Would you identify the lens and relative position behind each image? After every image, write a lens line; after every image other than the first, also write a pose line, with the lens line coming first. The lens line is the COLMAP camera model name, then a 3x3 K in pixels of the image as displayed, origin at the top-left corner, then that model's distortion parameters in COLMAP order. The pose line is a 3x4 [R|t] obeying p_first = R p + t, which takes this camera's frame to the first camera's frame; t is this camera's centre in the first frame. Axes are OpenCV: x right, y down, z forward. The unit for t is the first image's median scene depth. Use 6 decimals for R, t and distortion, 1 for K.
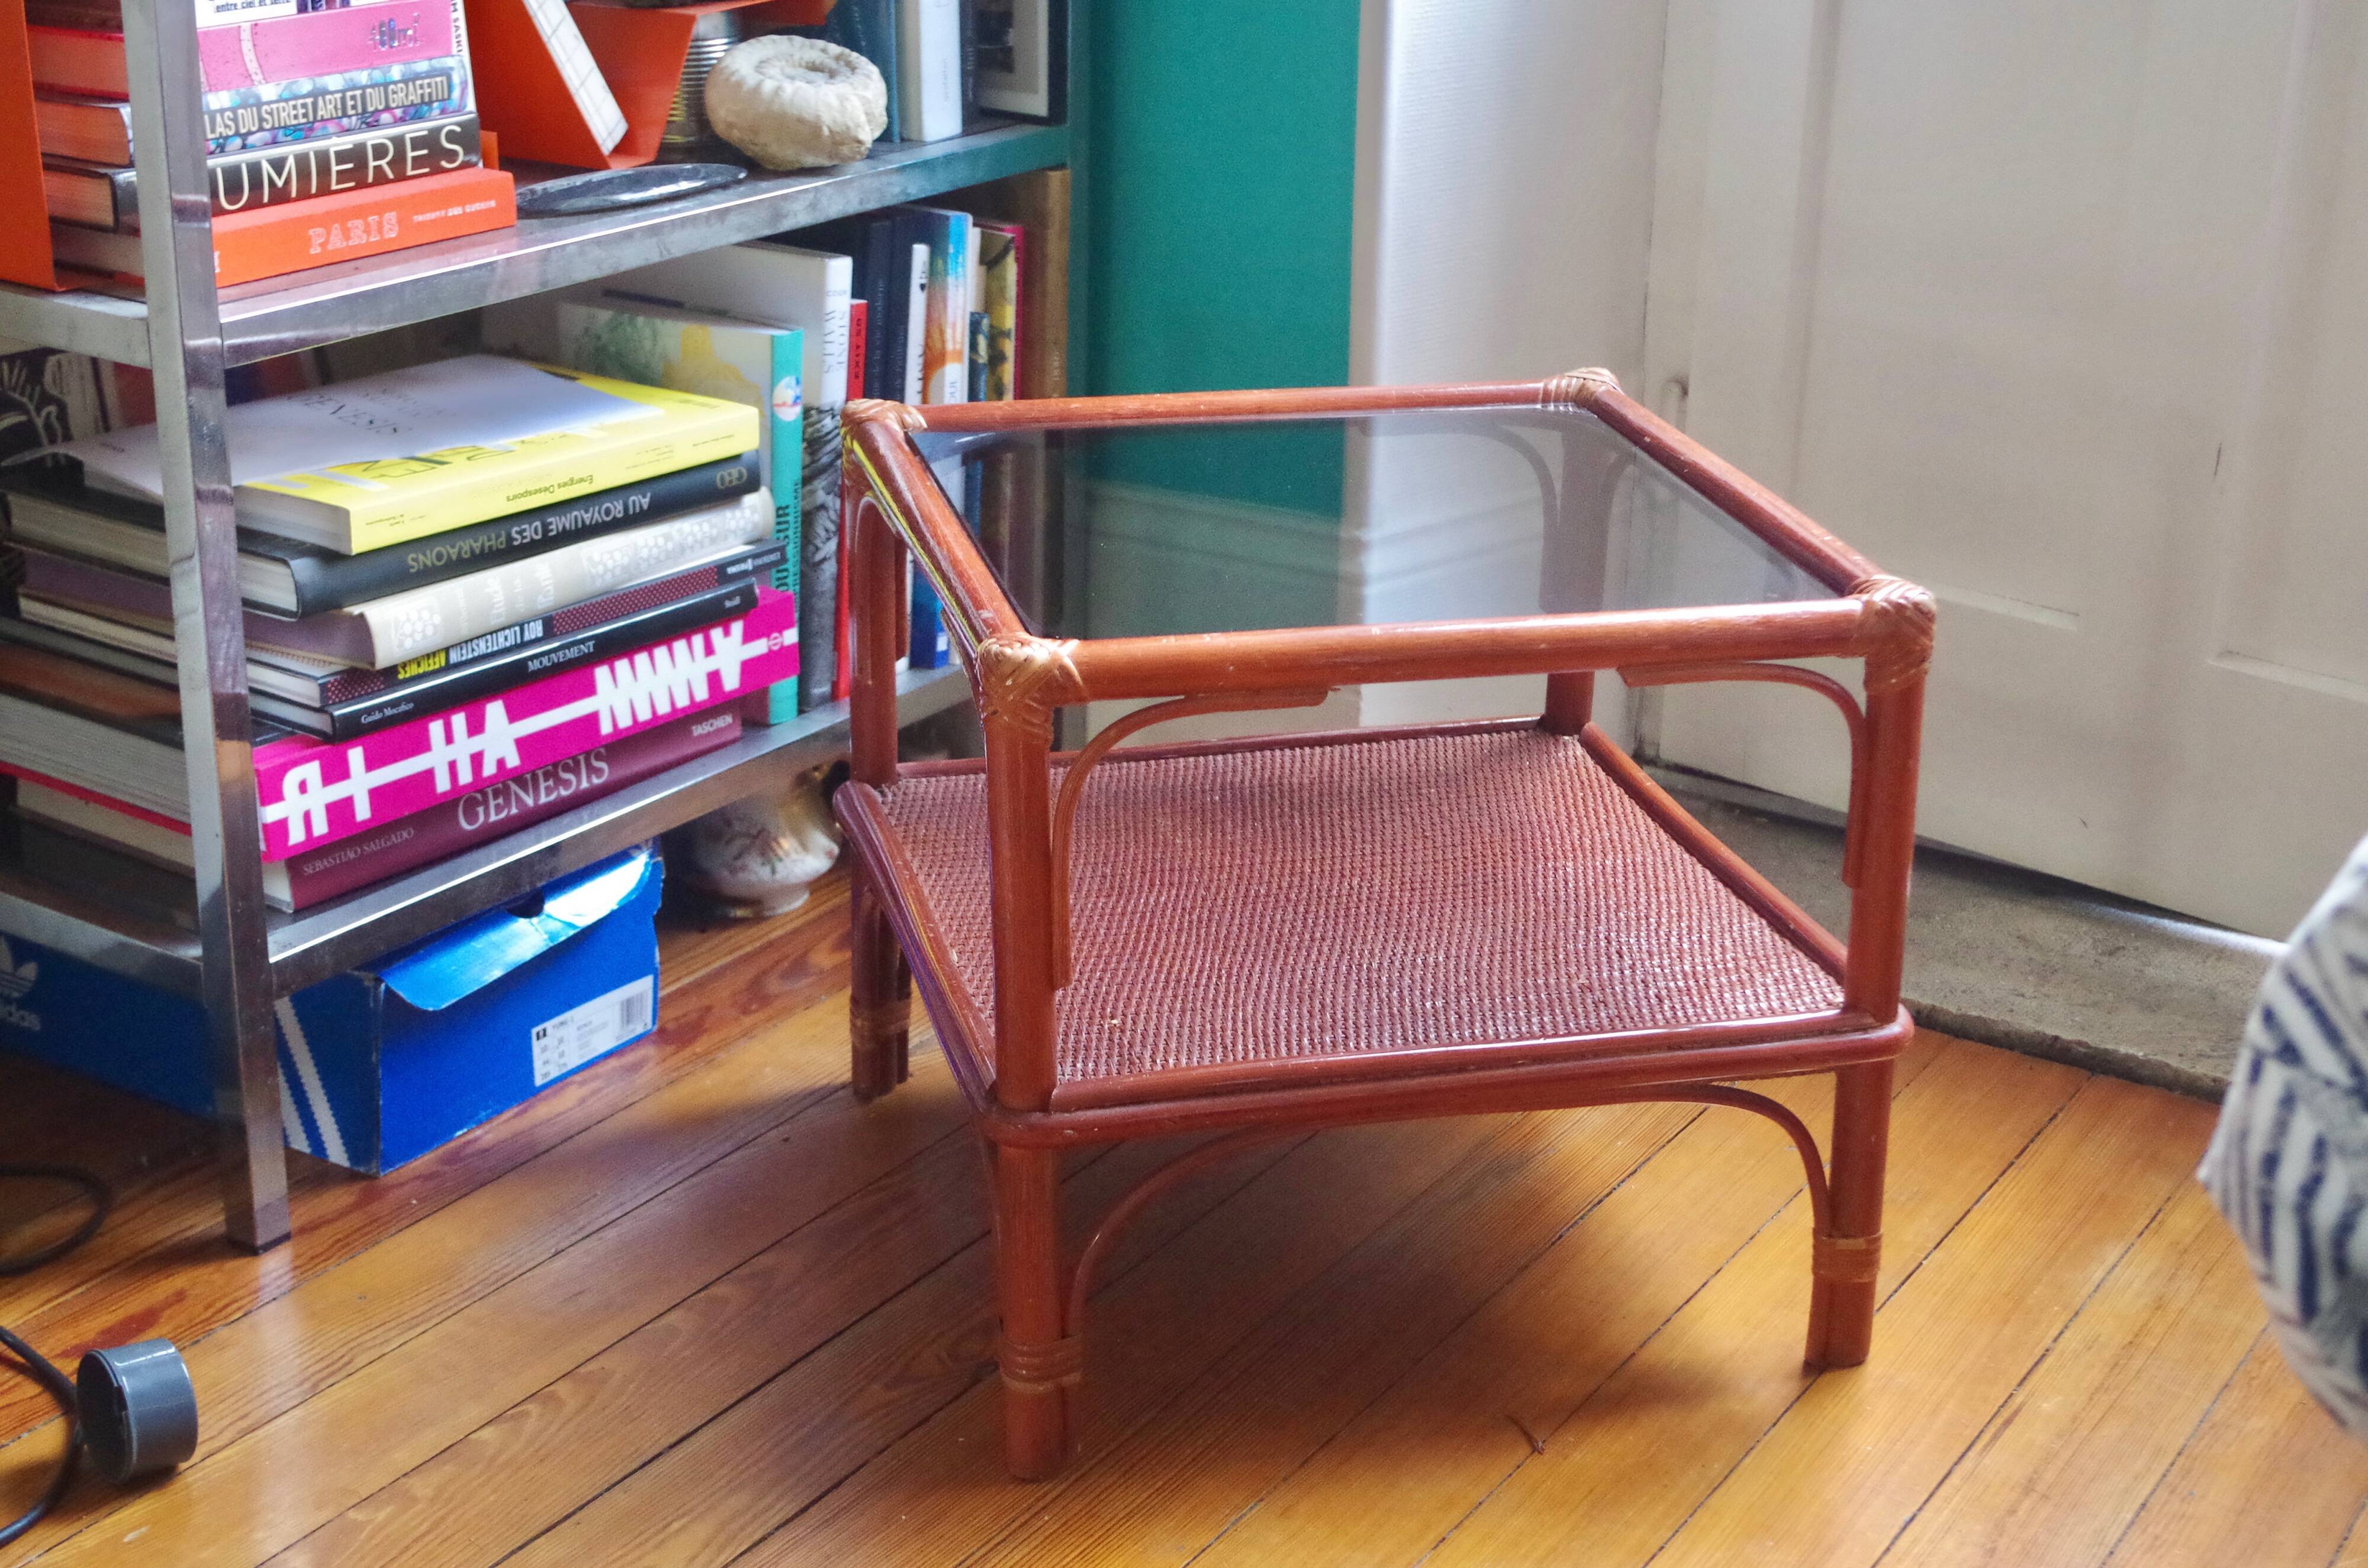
lens RADIAL K [[3418.4, 0, 1182.0], [0, 3418.4, 803.7], [0, 0, 1]] dist [0.008236, 0.000000]
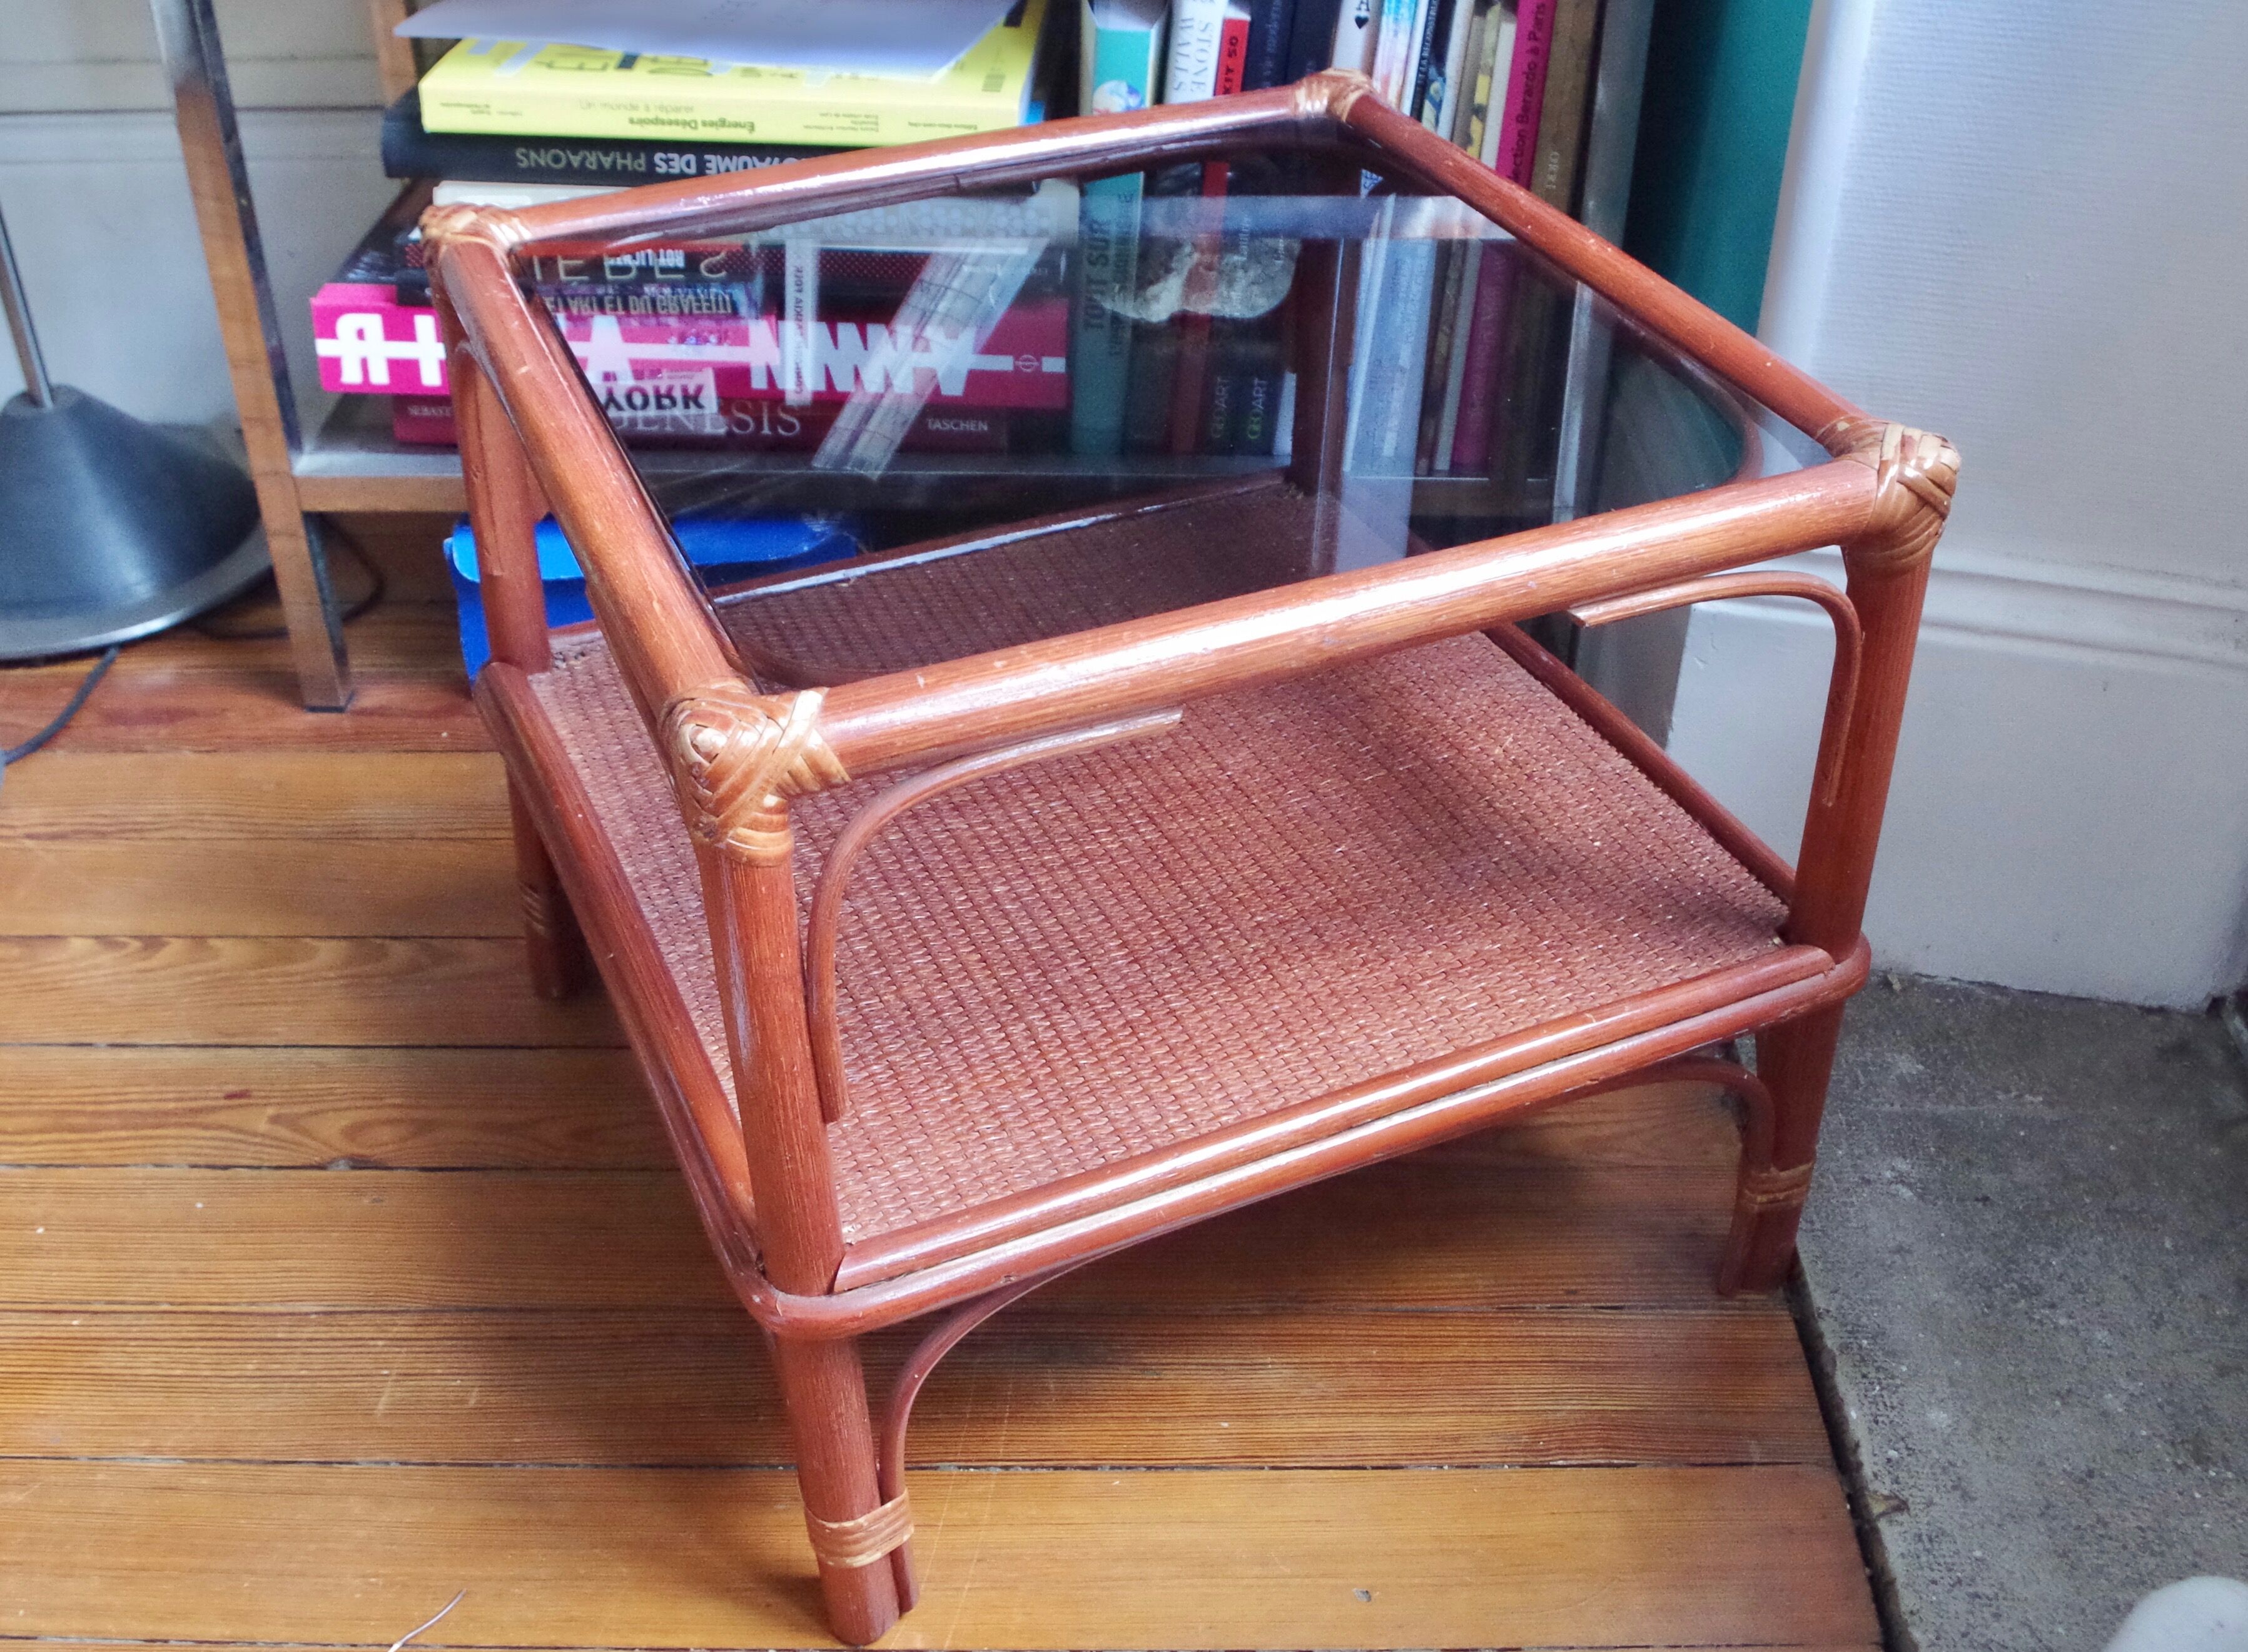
lens RADIAL K [[2341.5, 0, 1088.0], [0, 2341.5, 830.9], [0, 0, 1]] dist [-0.073353, 0.000000]
pose [[0.533391, 0.485103, -0.692943, 0.403096], [-0.290414, 0.874436, 0.388614, -0.199255], [0.794452, -0.006042, 0.607297, 0.691398]]
